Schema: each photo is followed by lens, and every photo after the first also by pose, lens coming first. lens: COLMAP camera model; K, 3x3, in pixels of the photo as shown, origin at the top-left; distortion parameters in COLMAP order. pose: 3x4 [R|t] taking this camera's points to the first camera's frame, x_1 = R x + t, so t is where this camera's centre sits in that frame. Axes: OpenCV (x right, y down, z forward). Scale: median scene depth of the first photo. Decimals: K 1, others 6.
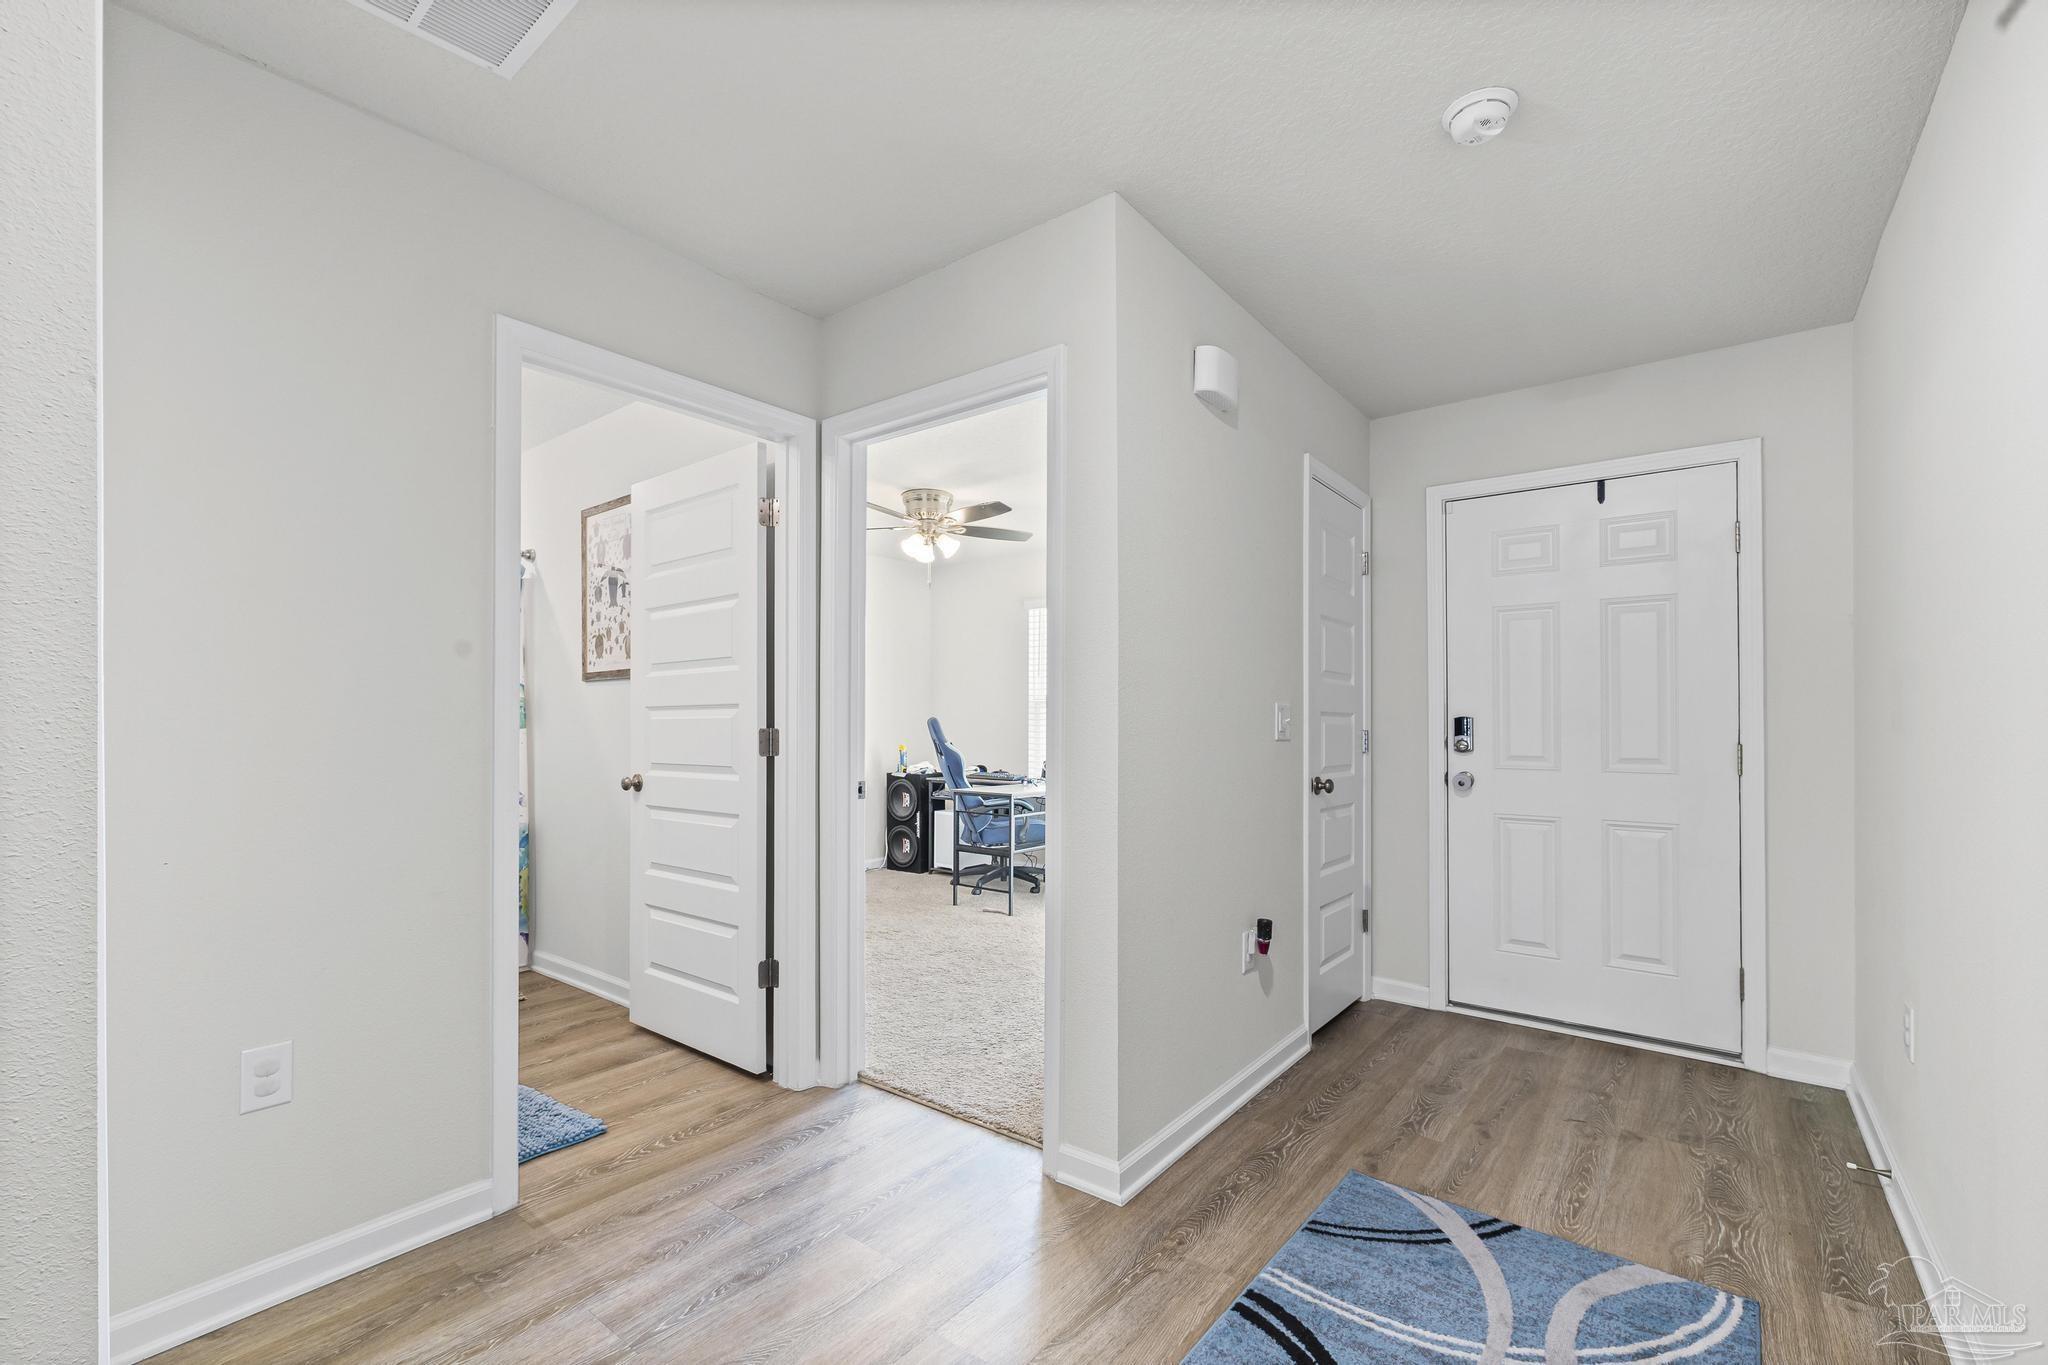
lens RADIAL K [[865.4, 0, 1024.1], [0, 865.4, 699.7], [0, 0, 1]] dist [0.004636, -0.001075]
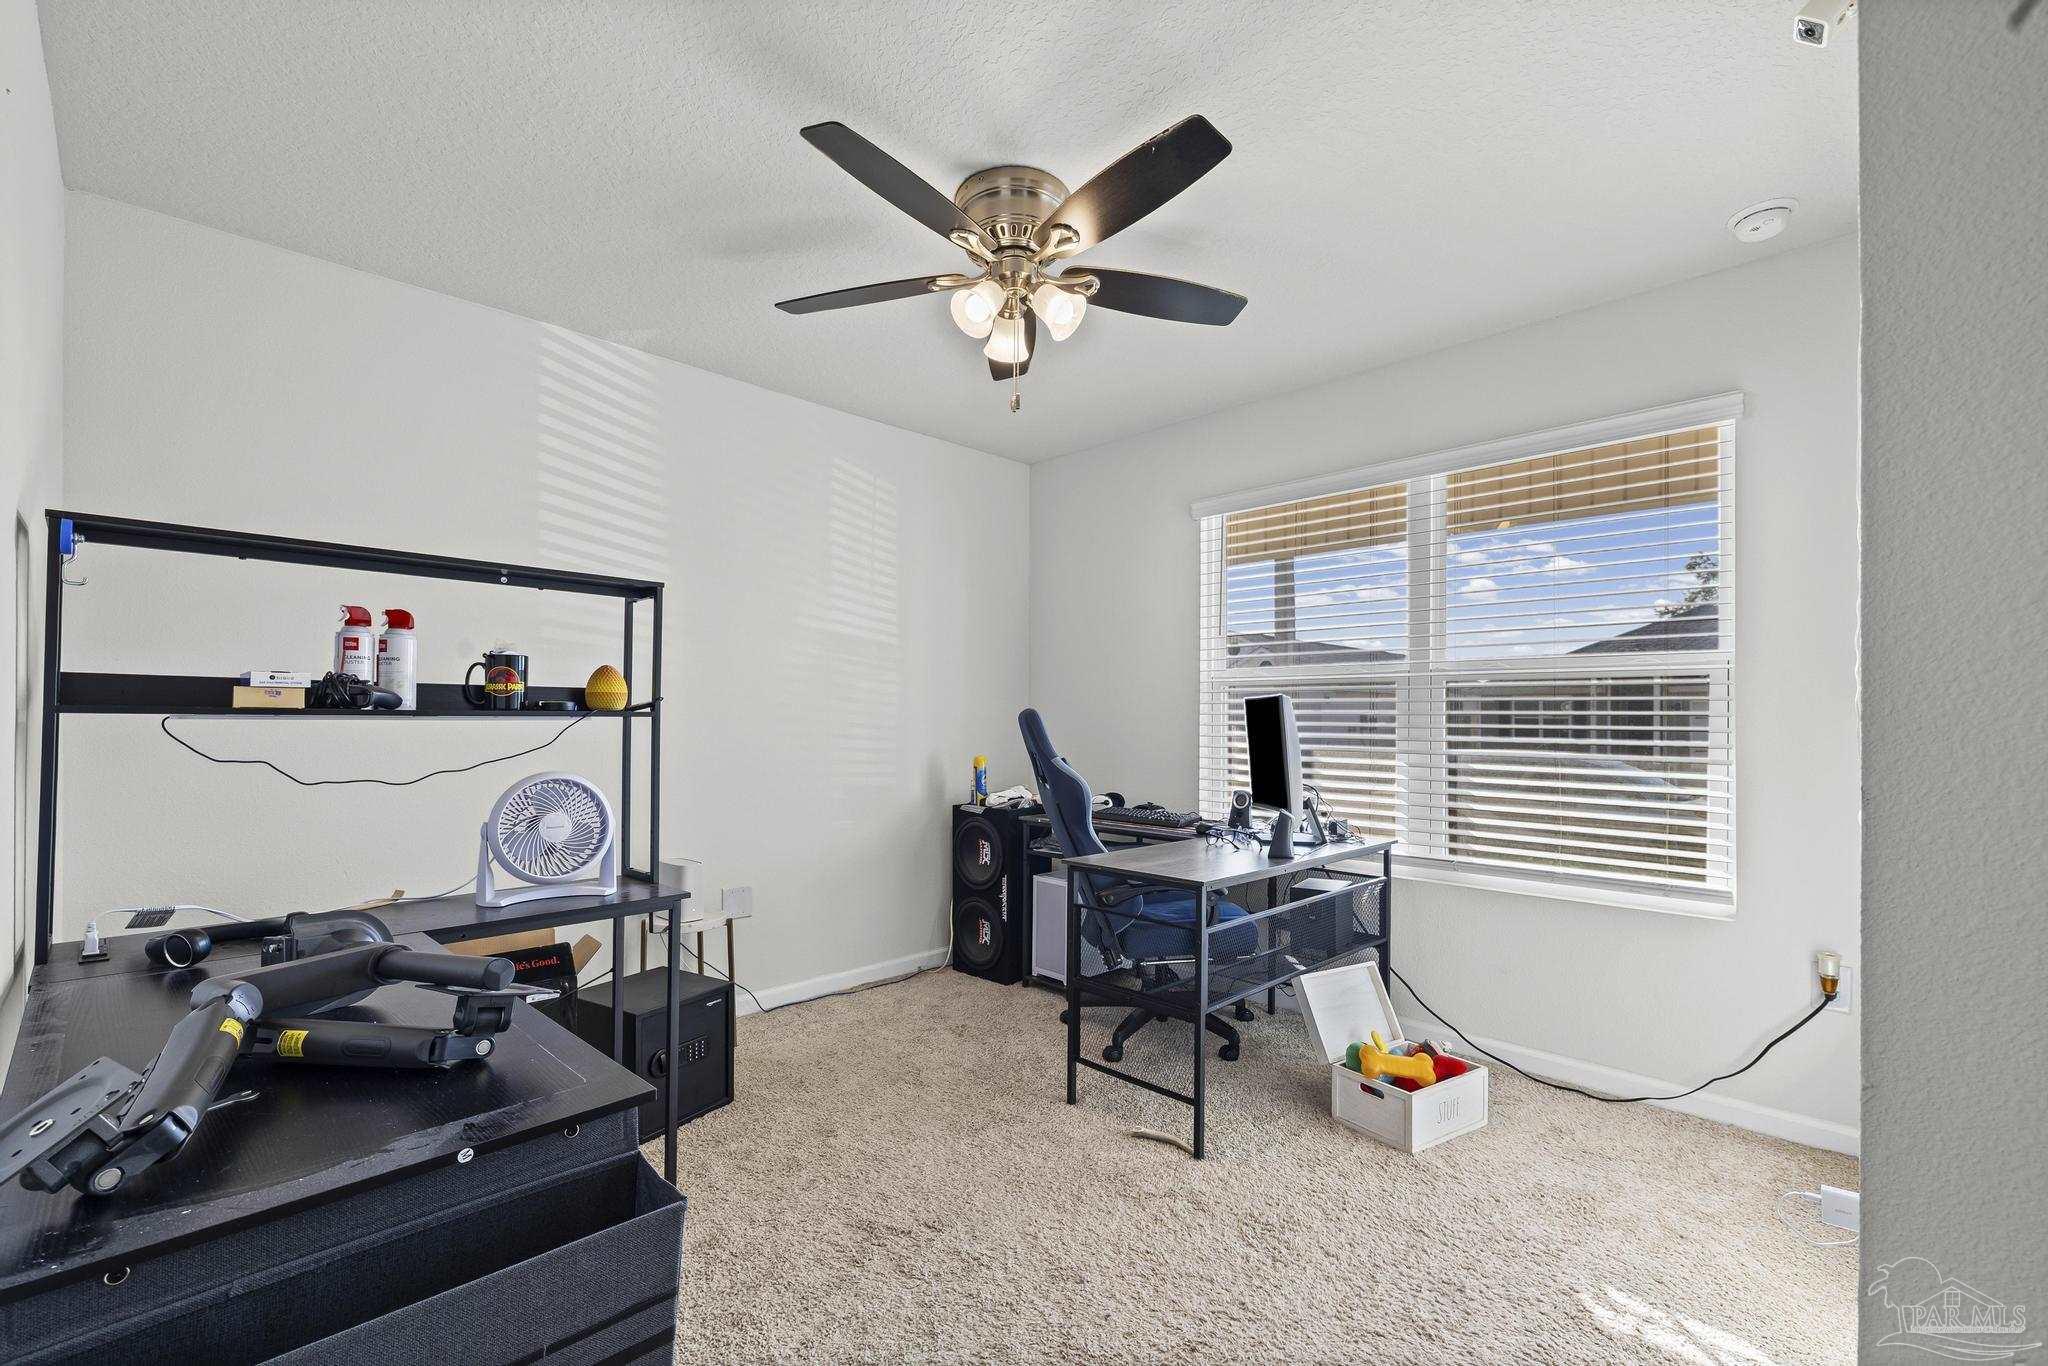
lens RADIAL K [[865.4, 0, 1032.7], [0, 865.4, 695.4], [0, 0, 1]] dist [0.004636, -0.001075]
pose [[0.993588, 0.001410, -0.113051, -0.043770], [-0.001390, 0.999999, 0.000253, 0.012294], [0.113051, -0.000094, 0.993589, 0.478526]]
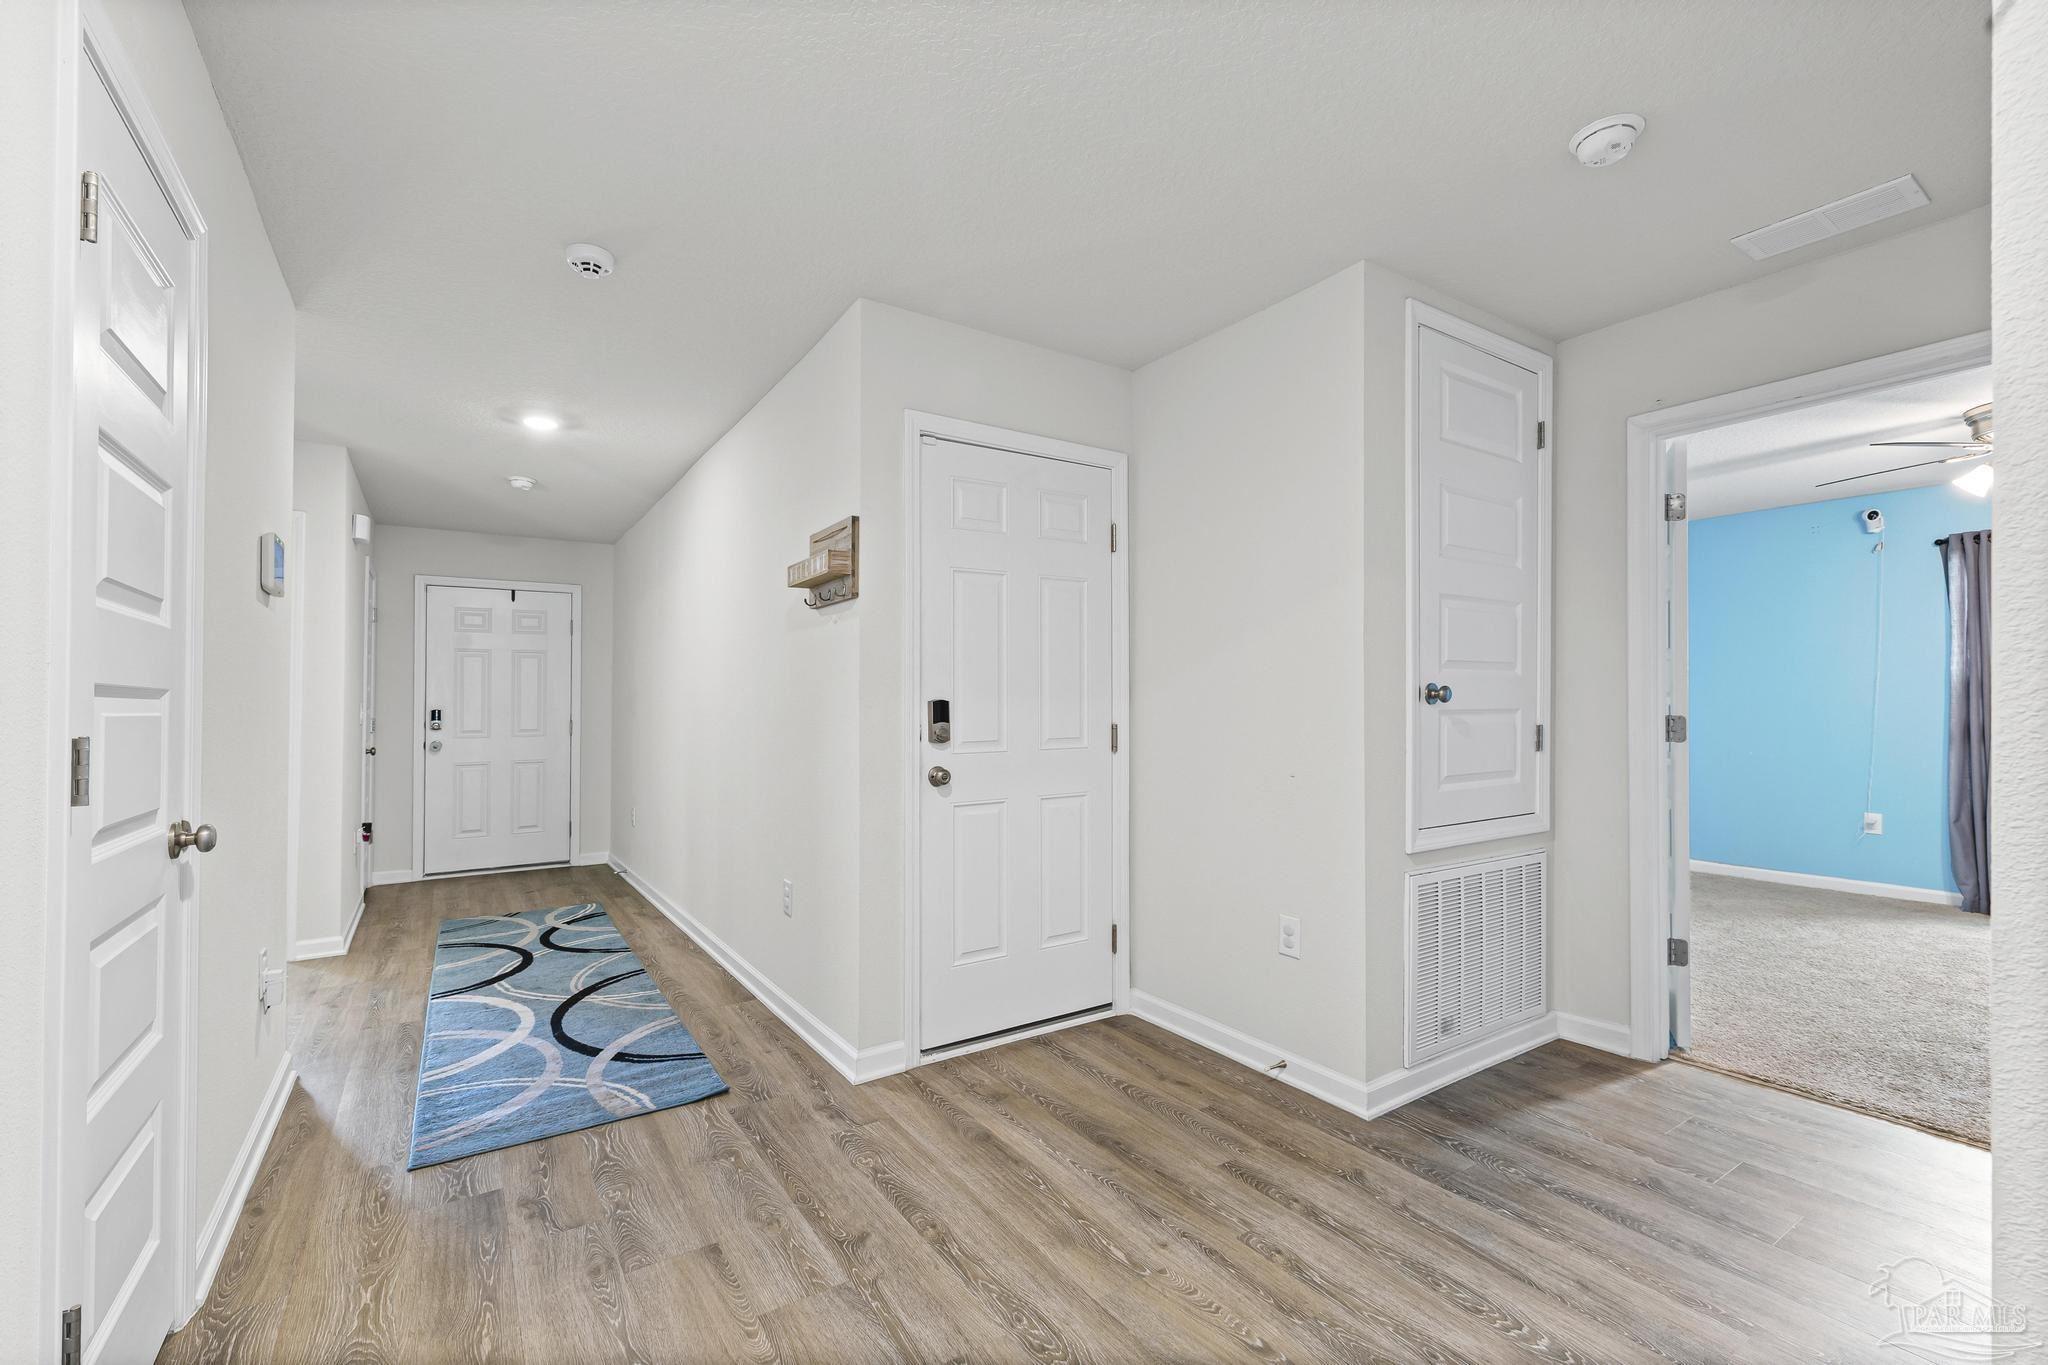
lens RADIAL K [[865.4, 0, 1029.3], [0, 865.4, 689.6], [0, 0, 1]] dist [0.004636, -0.001075]
pose [[0.296331, 0.010834, 0.955024, -0.446337], [-0.008989, 0.999923, -0.008554, -0.009169], [-0.955043, -0.006050, 0.296406, -0.366425]]
